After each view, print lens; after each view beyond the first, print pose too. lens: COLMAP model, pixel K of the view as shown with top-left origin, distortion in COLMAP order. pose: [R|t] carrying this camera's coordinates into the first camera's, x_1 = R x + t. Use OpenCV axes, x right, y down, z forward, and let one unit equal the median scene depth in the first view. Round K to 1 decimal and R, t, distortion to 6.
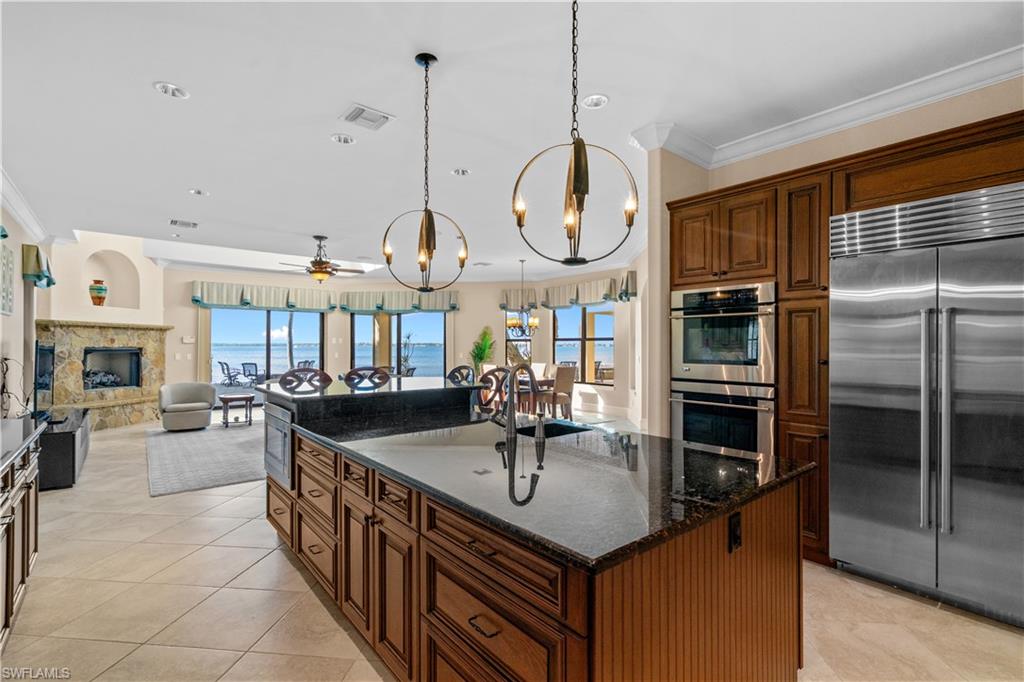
lens RADIAL K [[470.2, 0, 513.2], [0, 470.2, 343.9], [0, 0, 1]] dist [-0.003380, -0.000133]
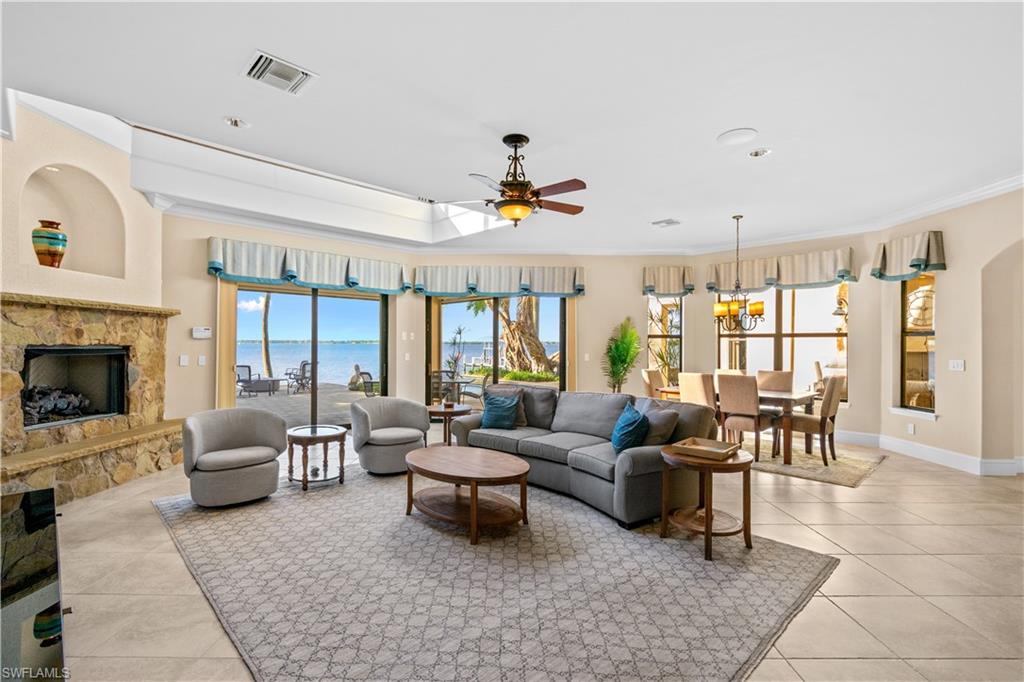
lens RADIAL K [[470.2, 0, 514.2], [0, 470.2, 342.5], [0, 0, 1]] dist [-0.003380, -0.000133]
pose [[0.995025, 0.002802, 0.099586, -0.380703], [-0.003017, 0.999993, 0.002014, 0.001595], [-0.099579, -0.002305, 0.995027, 0.383606]]
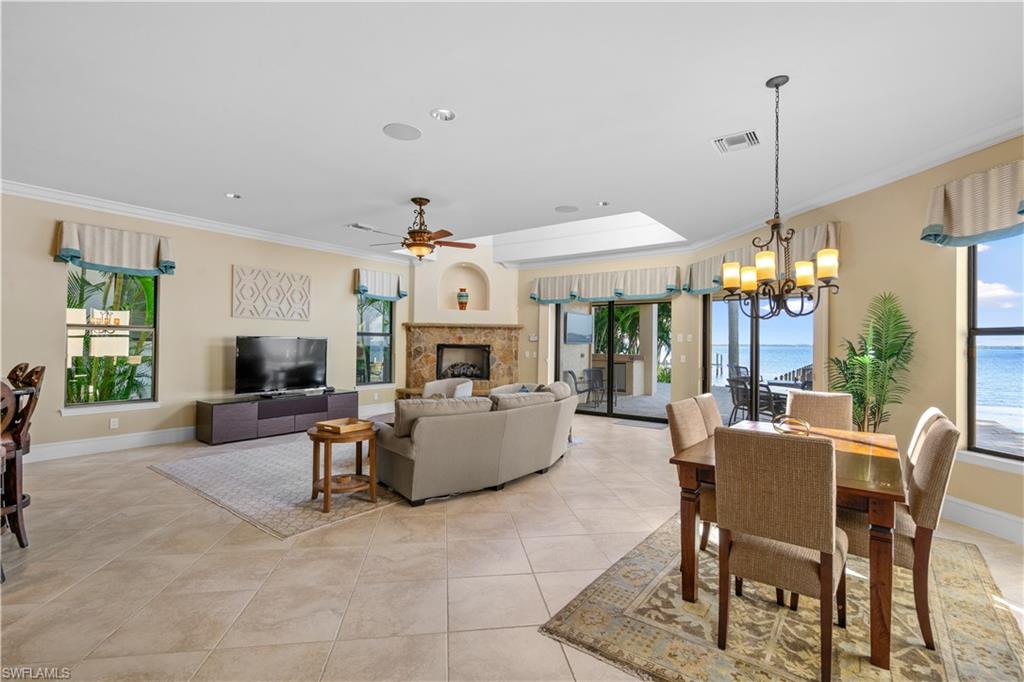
lens RADIAL K [[470.2, 0, 520.1], [0, 470.2, 342.5], [0, 0, 1]] dist [-0.003380, -0.000133]
pose [[0.254371, 0.002448, -0.967104, 0.302536], [-0.007363, 0.999973, 0.000594, 0.001092], [0.967079, 0.006970, 0.254382, 0.788604]]
